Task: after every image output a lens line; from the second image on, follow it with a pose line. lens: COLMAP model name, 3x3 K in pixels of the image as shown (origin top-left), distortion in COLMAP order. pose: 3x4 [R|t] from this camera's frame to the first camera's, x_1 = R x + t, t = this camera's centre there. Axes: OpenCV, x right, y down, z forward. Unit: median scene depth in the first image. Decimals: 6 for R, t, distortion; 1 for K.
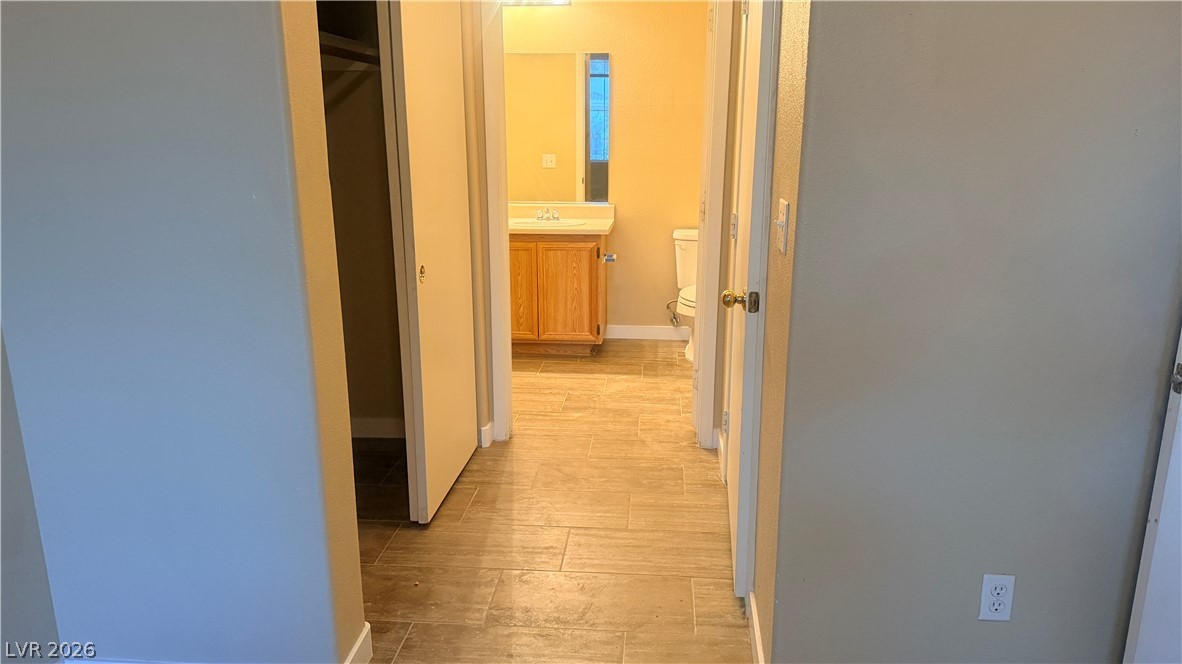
lens RADIAL K [[828.4, 0, 591.0], [0, 828.4, 332.0], [0, 0, 1]] dist [0.139566, -0.223454]
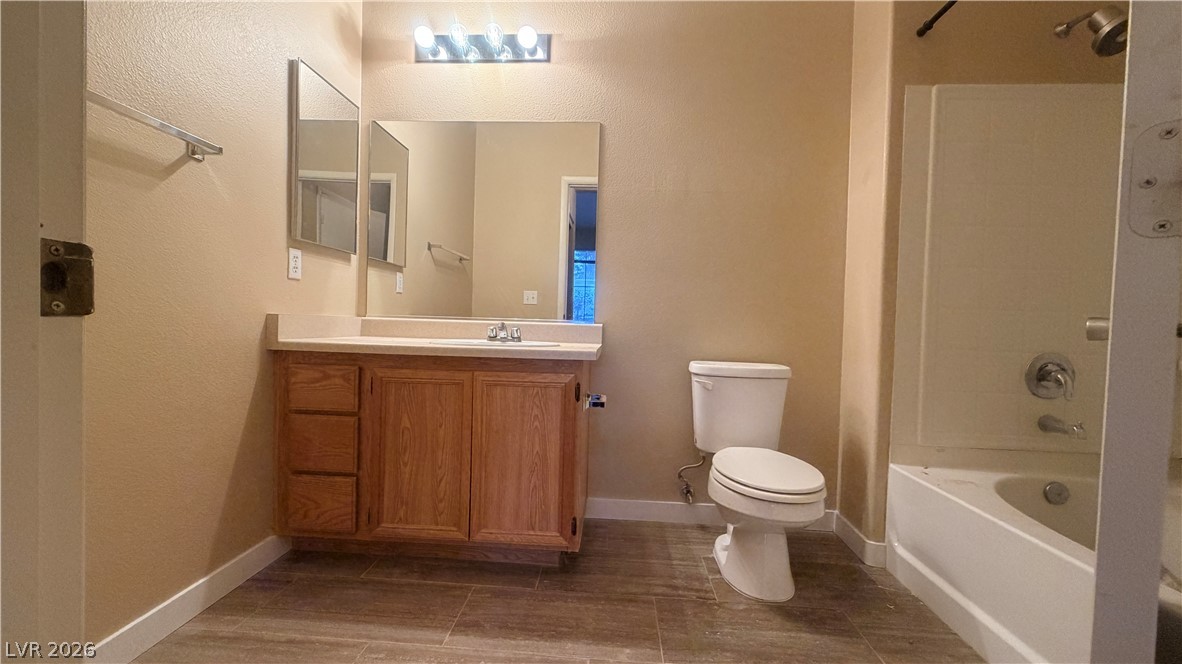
lens RADIAL K [[472.5, 0, 587.8], [0, 472.5, 332.8], [0, 0, 1]] dist [0.000340, -0.000469]
pose [[0.999242, 0.027638, 0.027409, 0.005568], [-0.021174, 0.976817, -0.213028, -0.064075], [-0.032662, 0.212286, 0.976662, 0.651232]]
